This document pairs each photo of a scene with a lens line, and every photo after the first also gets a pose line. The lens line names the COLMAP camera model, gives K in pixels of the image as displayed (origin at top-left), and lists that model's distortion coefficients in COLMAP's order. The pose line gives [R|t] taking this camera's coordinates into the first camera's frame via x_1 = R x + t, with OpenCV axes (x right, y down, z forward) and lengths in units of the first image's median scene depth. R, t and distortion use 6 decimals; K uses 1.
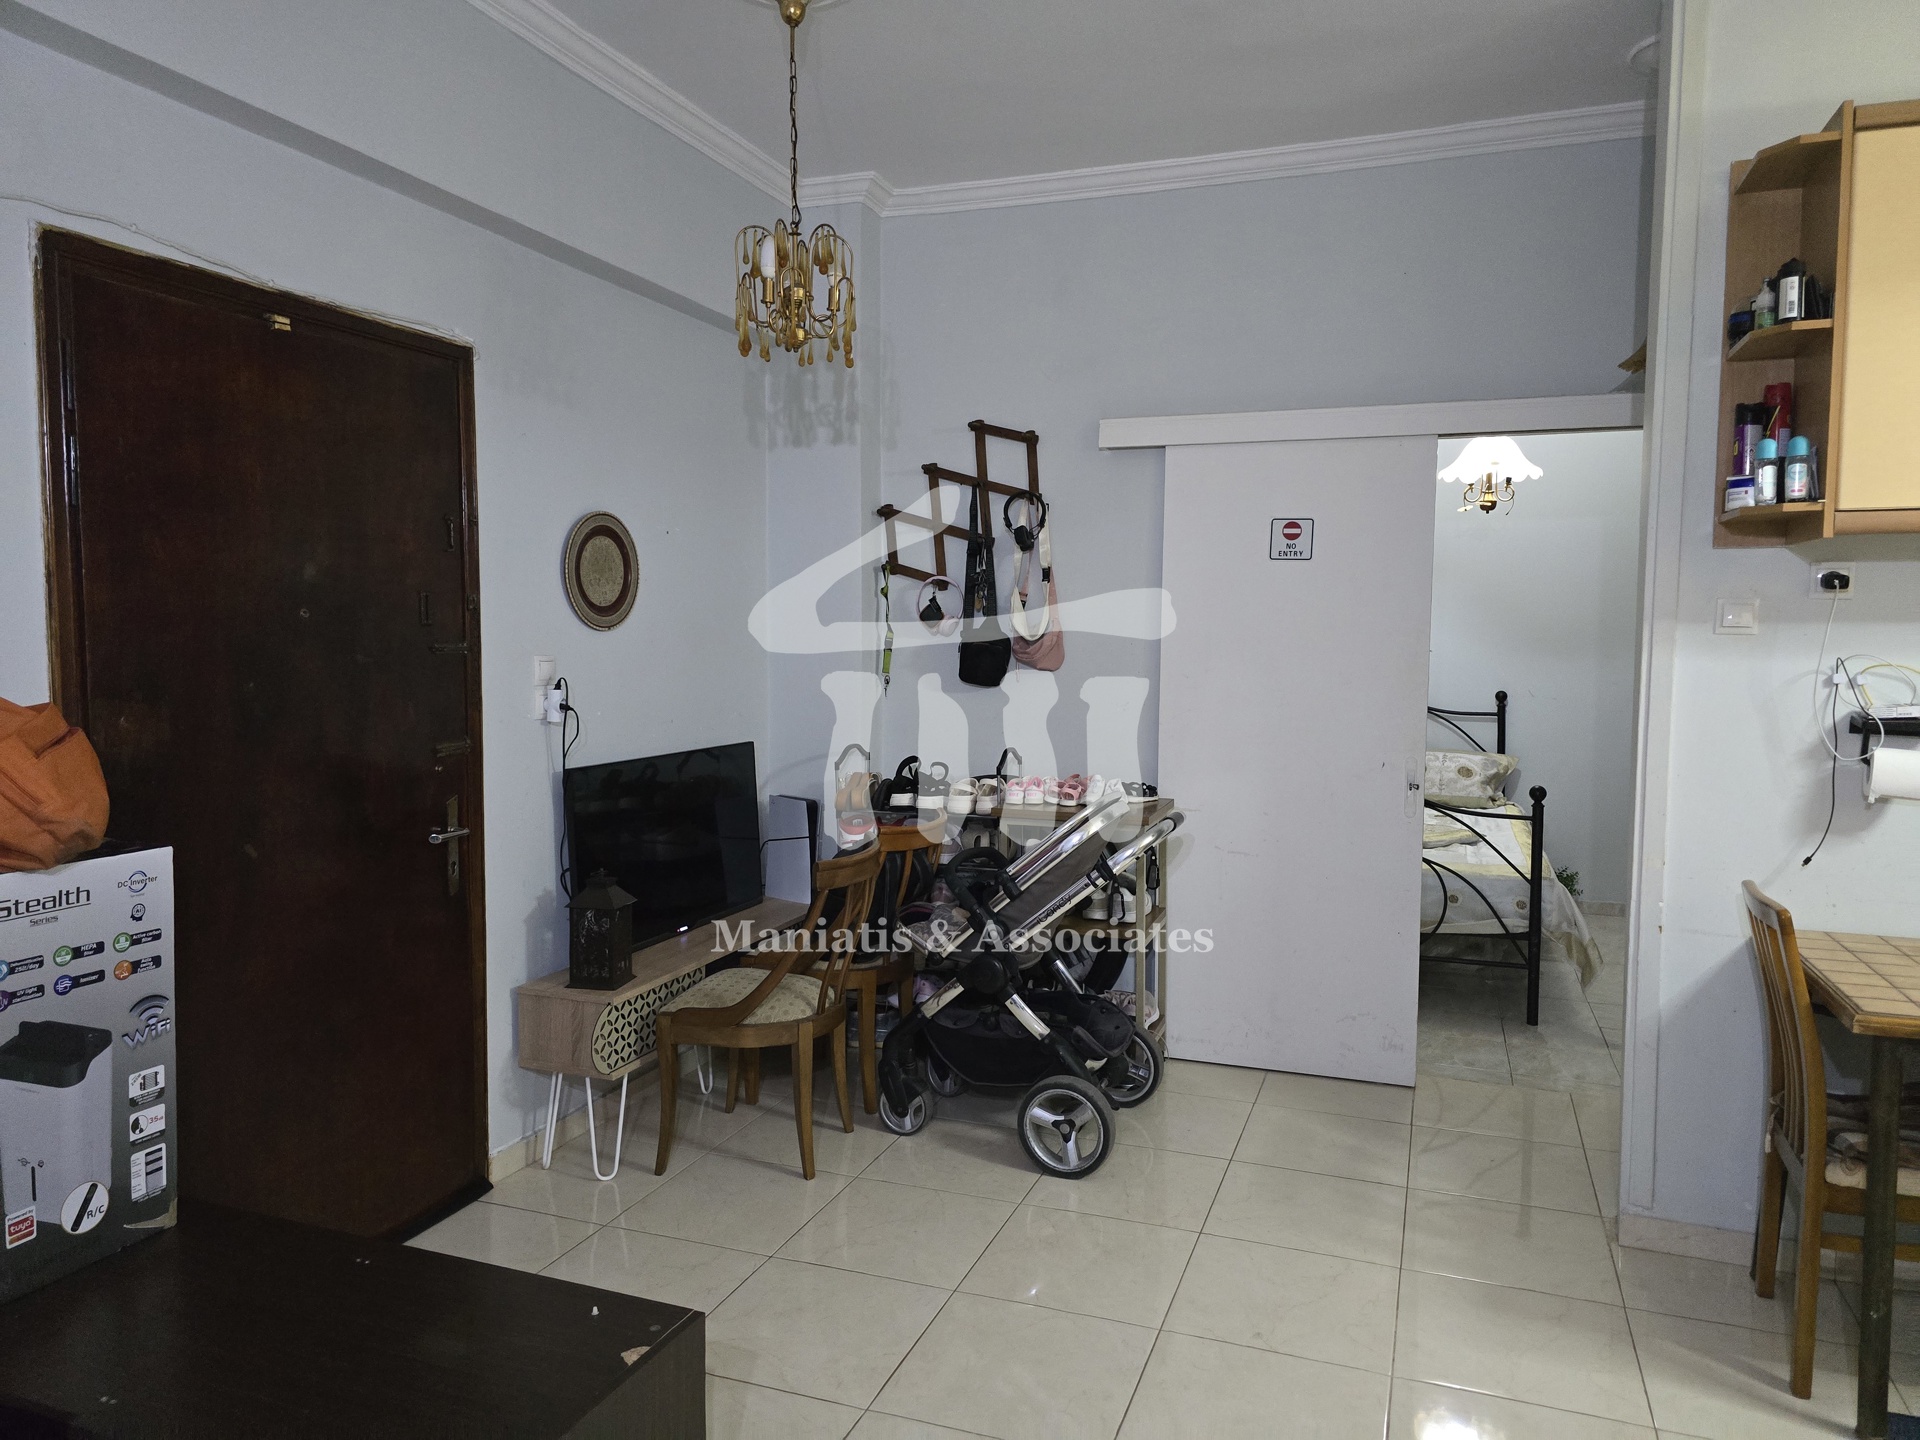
lens RADIAL K [[1300.6, 0, 984.6], [0, 1300.6, 724.0], [0, 0, 1]] dist [0.049418, -0.041642]
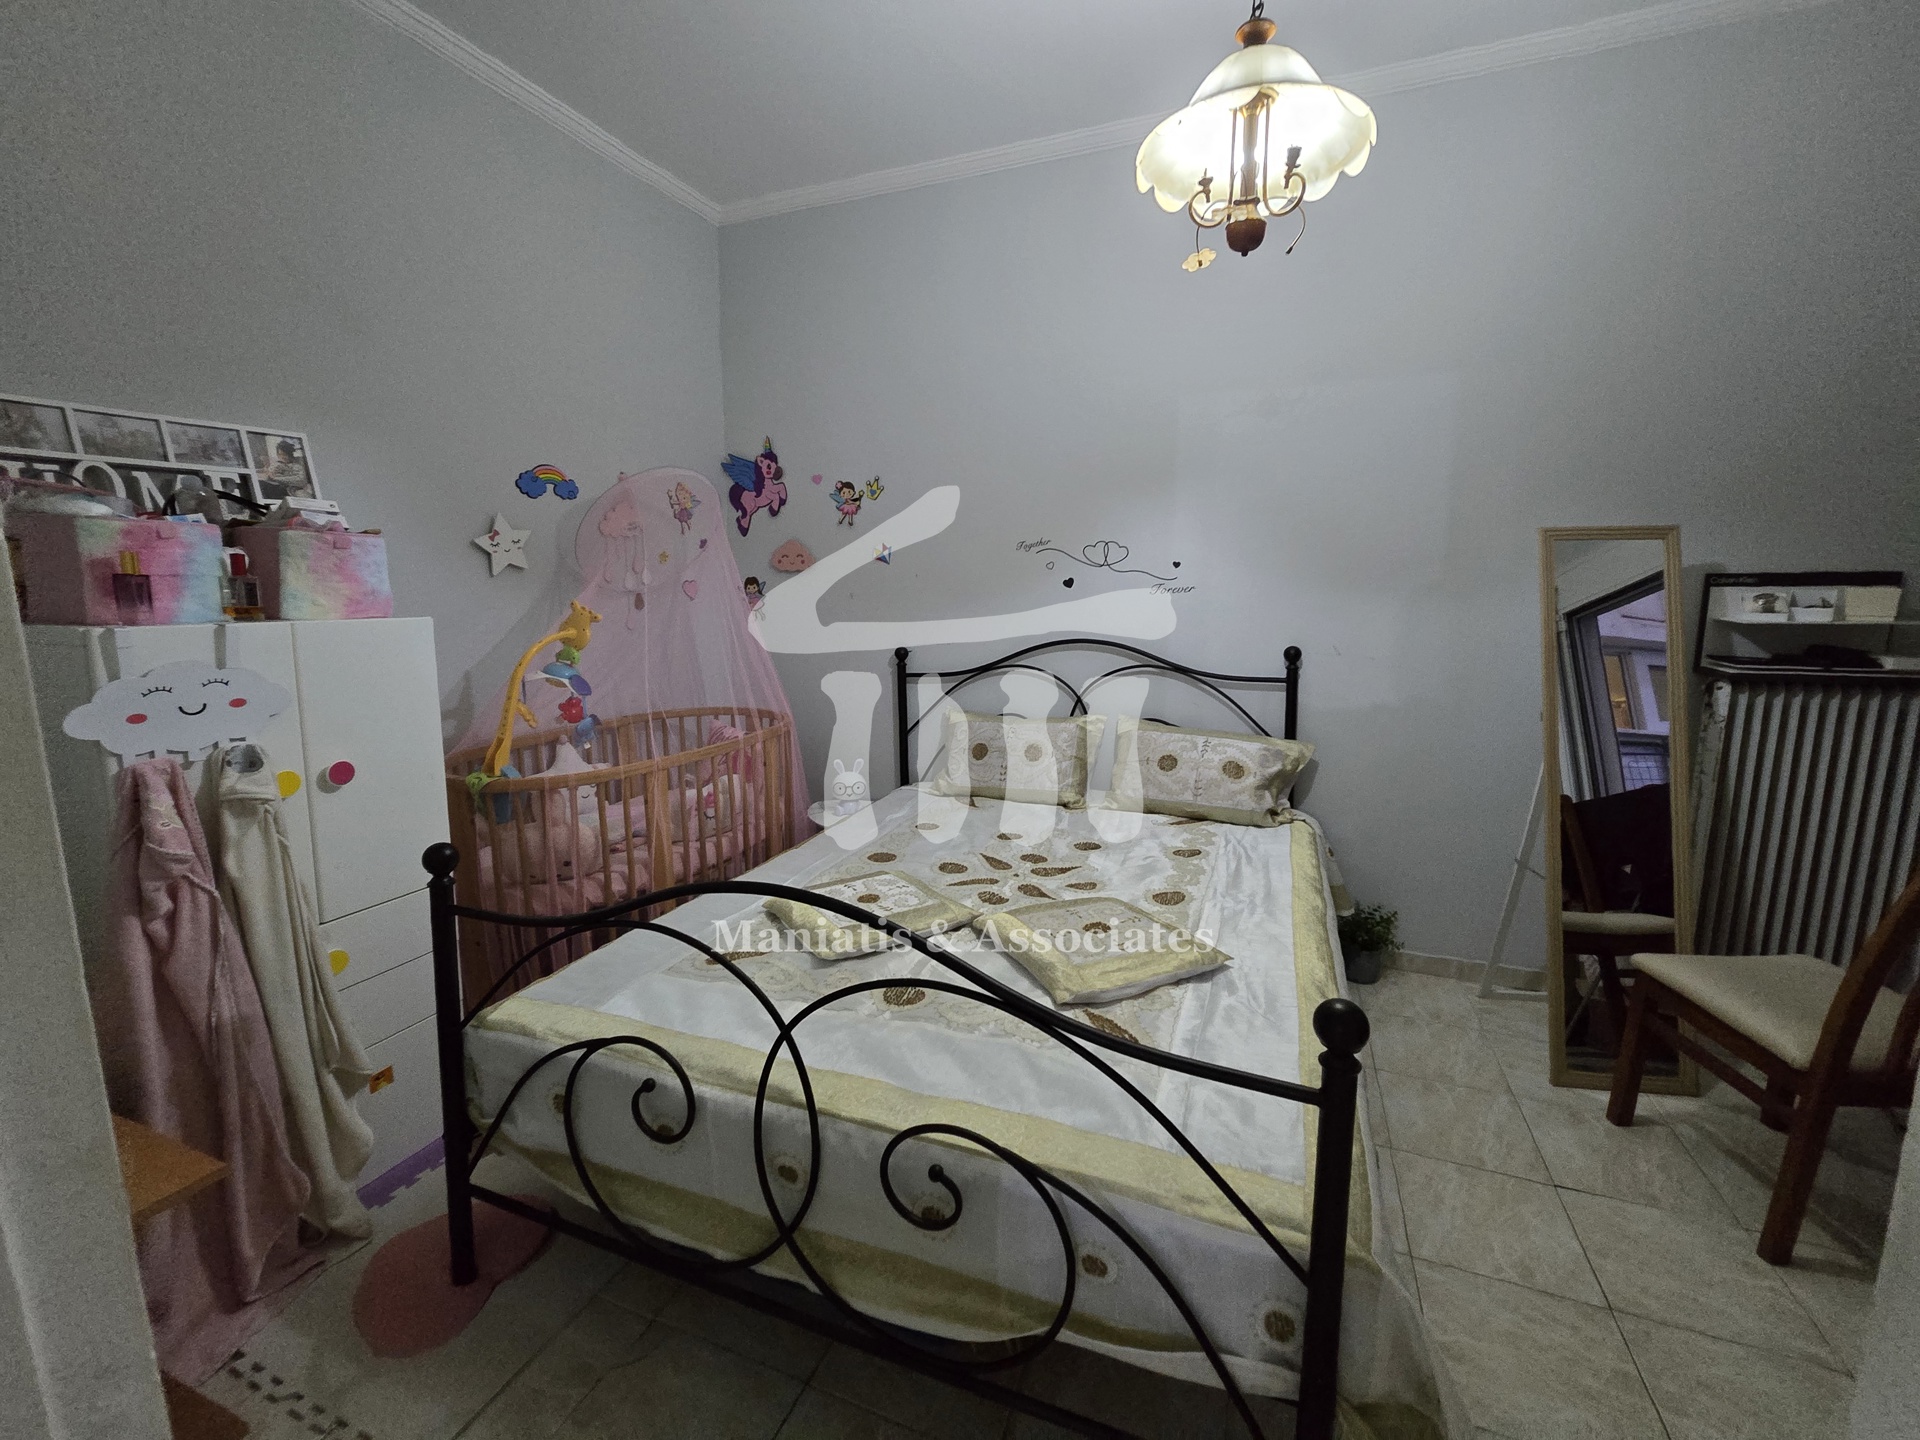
lens RADIAL K [[758.7, 0, 980.2], [0, 758.7, 693.4], [0, 0, 1]] dist [-0.000199, -0.000491]
pose [[0.998906, 0.003722, -0.046608, 0.432201], [-0.000648, 0.997832, 0.065805, -0.046292], [0.046752, -0.065702, 0.996743, 1.030421]]
